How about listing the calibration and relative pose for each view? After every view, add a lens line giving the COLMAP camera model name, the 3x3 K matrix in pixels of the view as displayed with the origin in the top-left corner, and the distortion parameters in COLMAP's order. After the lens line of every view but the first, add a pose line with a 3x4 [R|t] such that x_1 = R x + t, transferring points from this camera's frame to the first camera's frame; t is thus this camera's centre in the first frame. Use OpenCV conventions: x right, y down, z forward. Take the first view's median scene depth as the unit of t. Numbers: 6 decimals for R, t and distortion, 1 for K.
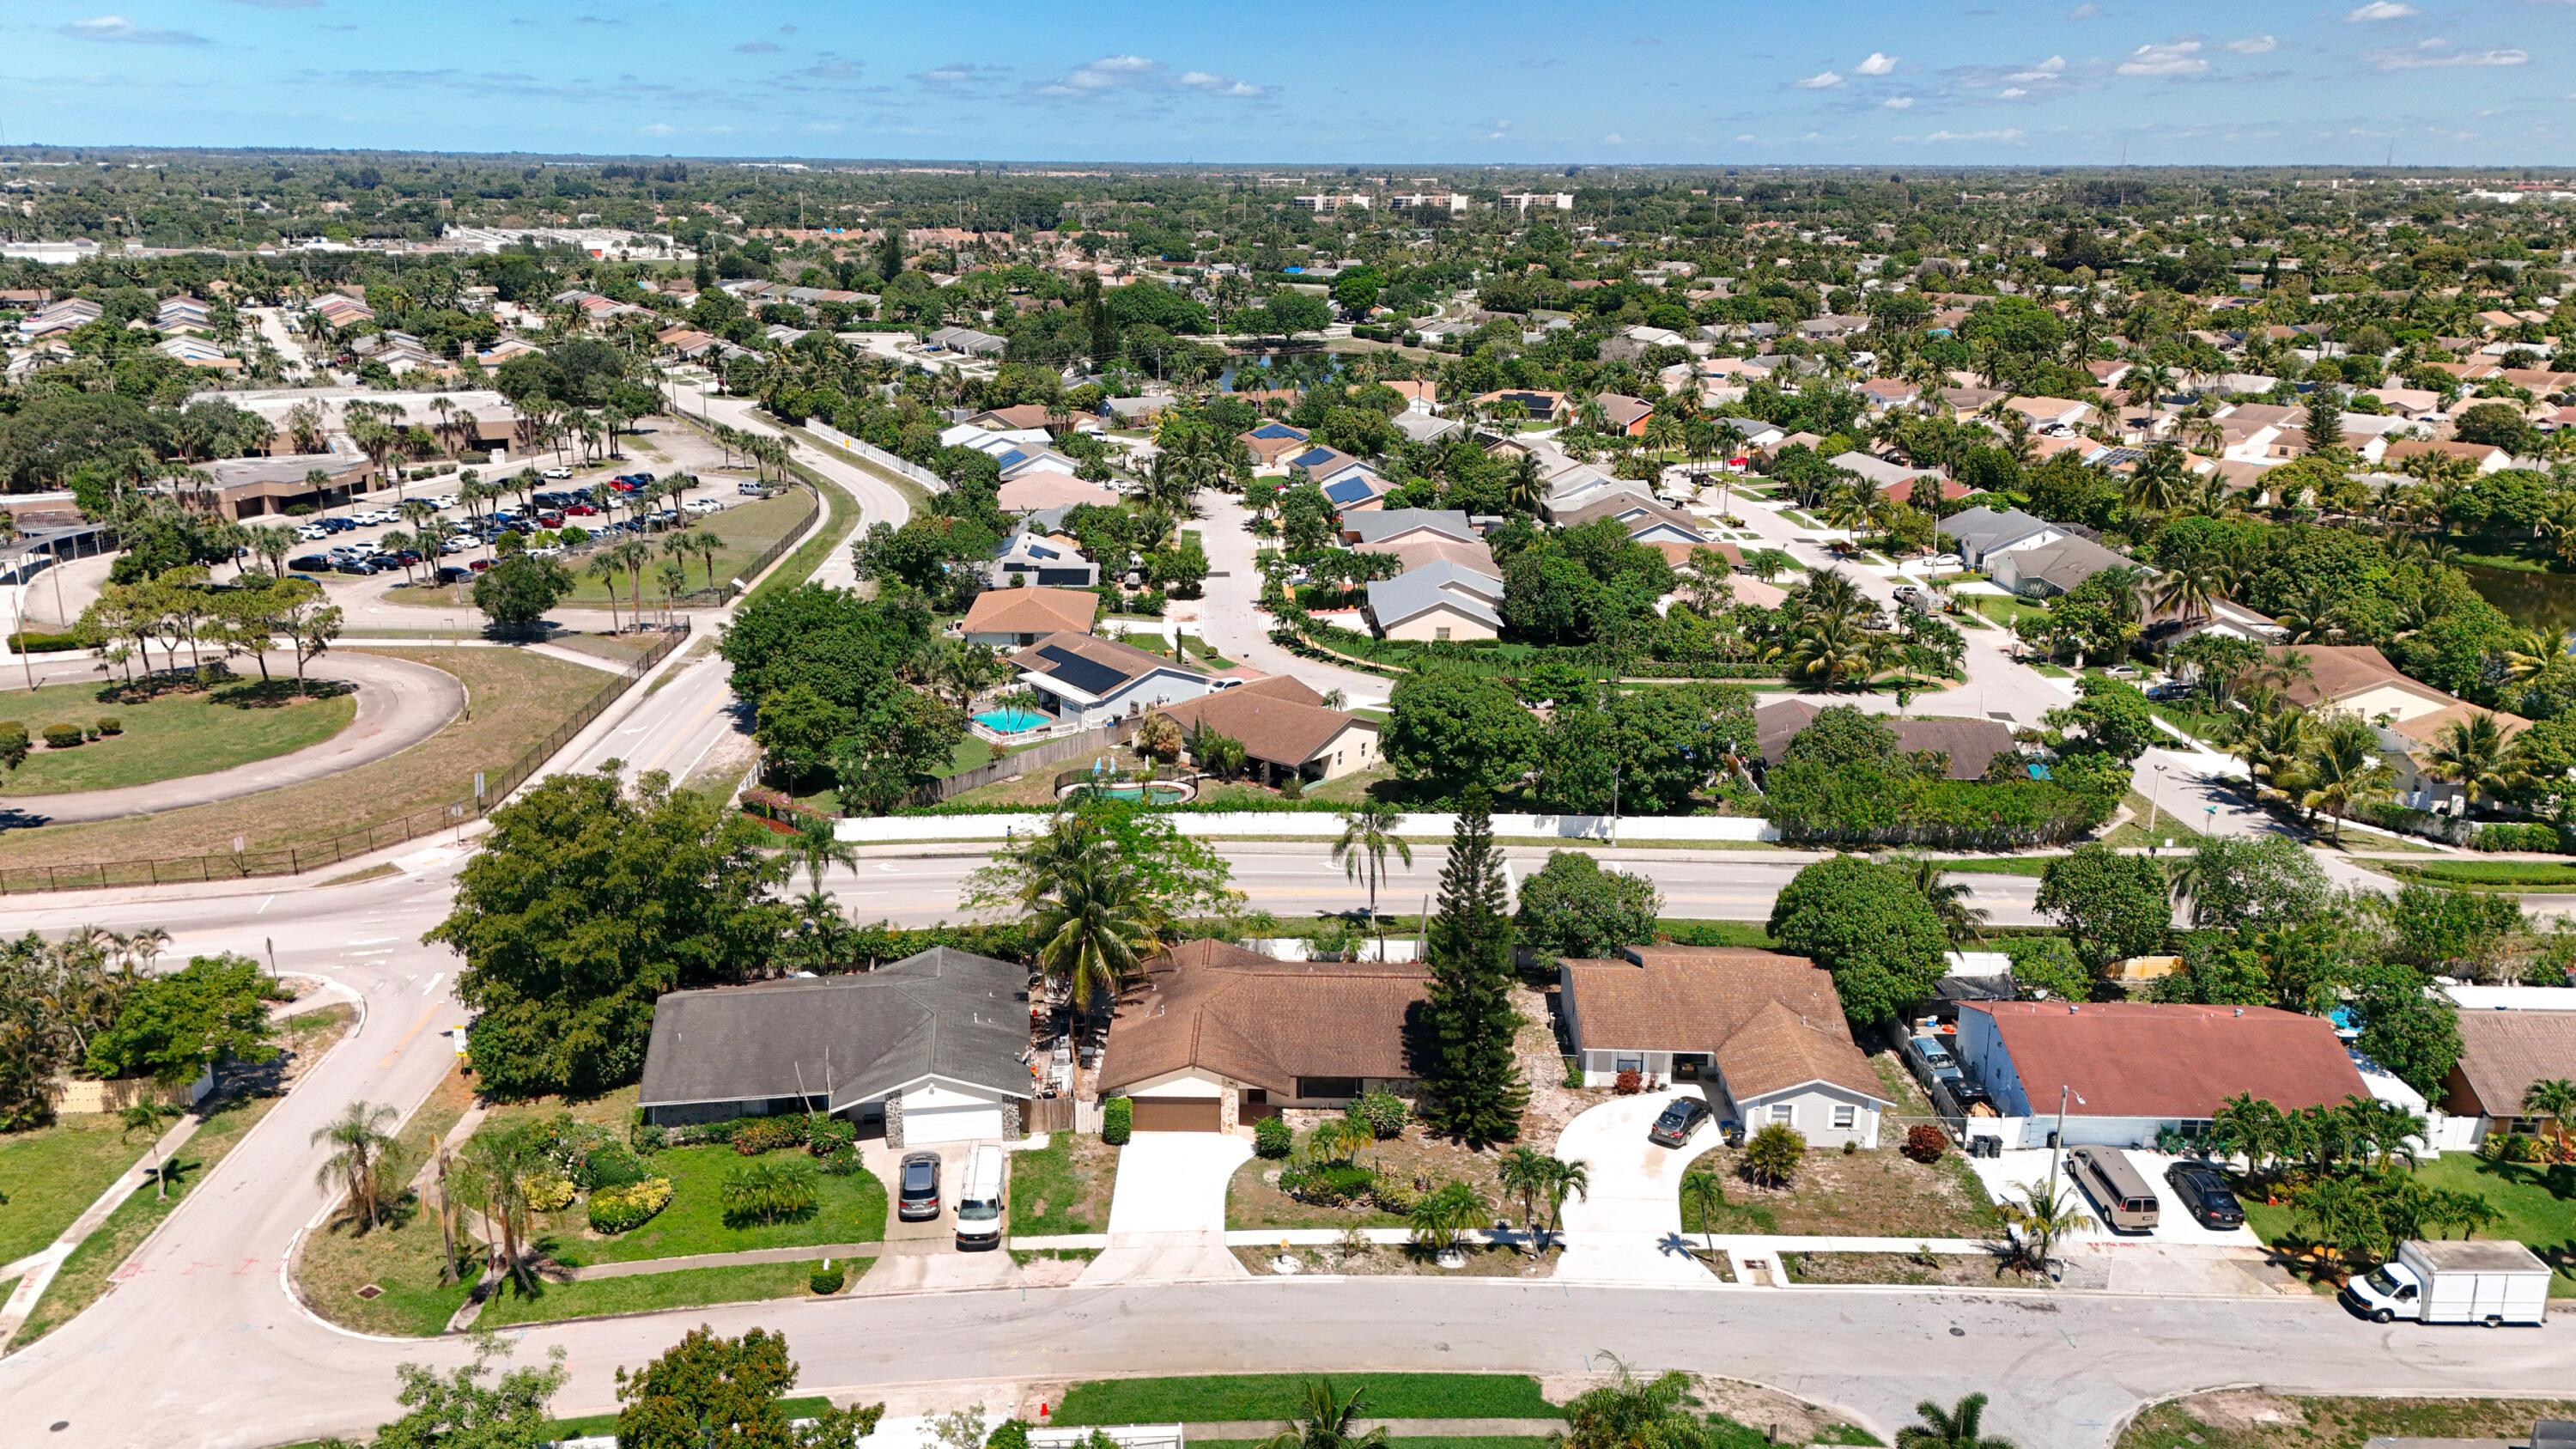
lens RADIAL K [[1932.0, 0, 1288.0], [0, 1932.0, 724.5], [0, 0, 1]] dist [0.125884, -0.186366]
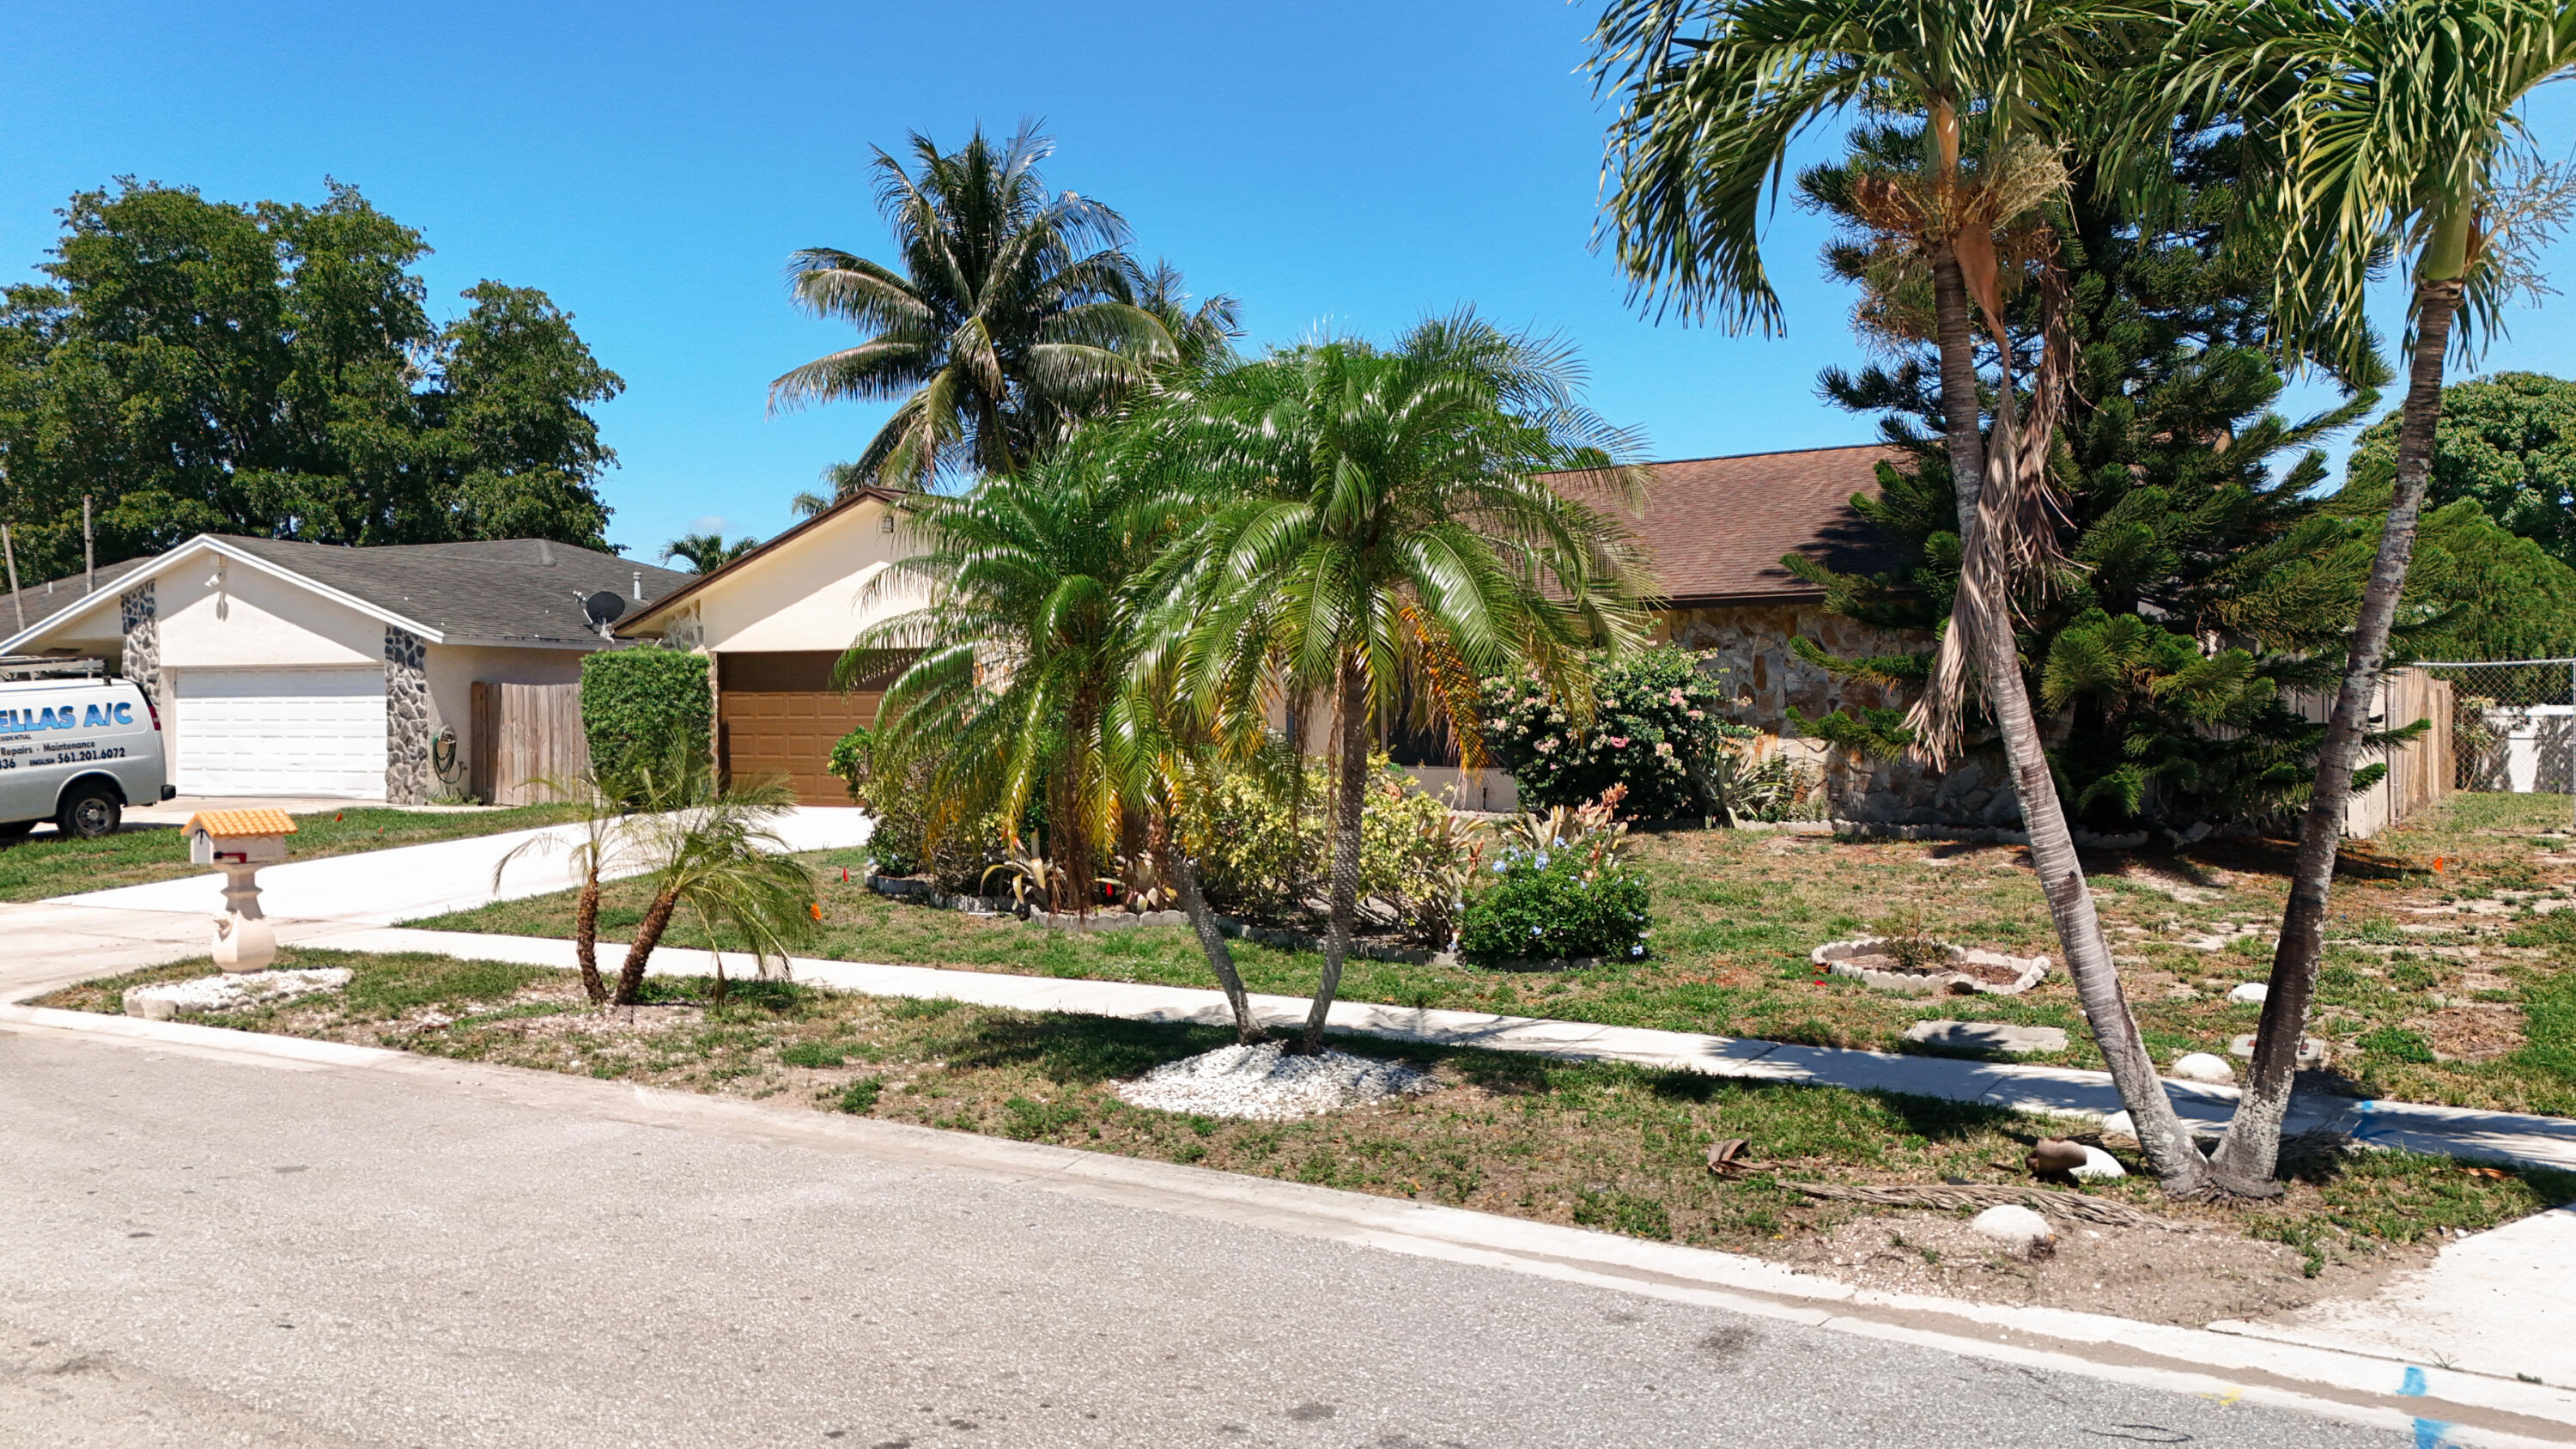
lens RADIAL K [[1897.0, 0, 1288.0], [0, 1897.0, 724.5], [0, 0, 1]] dist [0.057062, -0.040538]
pose [[0.852372, -0.011142, -0.522817, 0.124098], [-0.136581, 0.960327, -0.243140, 0.254348], [0.504784, 0.278653, 0.817035, 0.826853]]
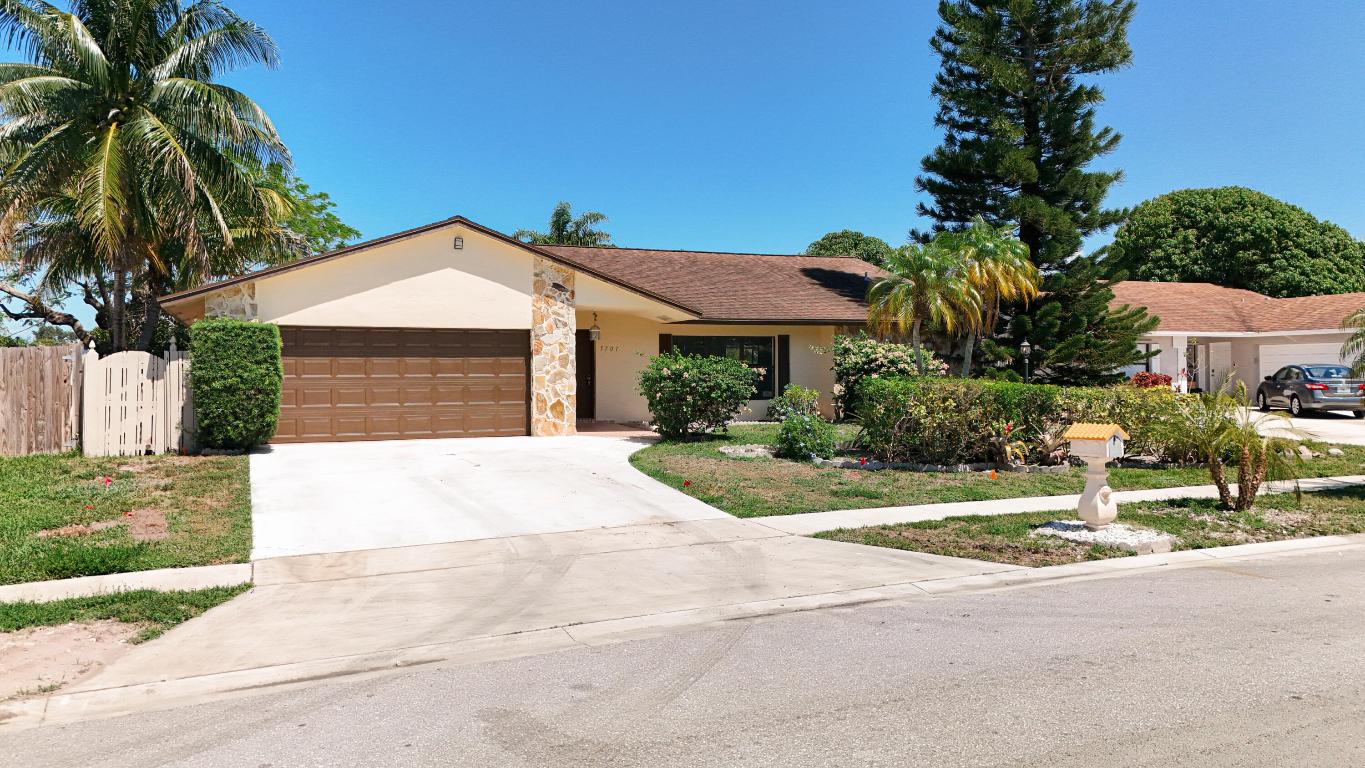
lens RADIAL K [[1026.3, 0, 682.5], [0, 1026.3, 384.0], [0, 0, 1]] dist [0.055261, -0.044707]
pose [[0.918792, -0.019862, 0.394242, -0.086559], [0.127636, 0.960033, -0.249092, 0.256146], [-0.373537, 0.279183, 0.884605, 0.813914]]
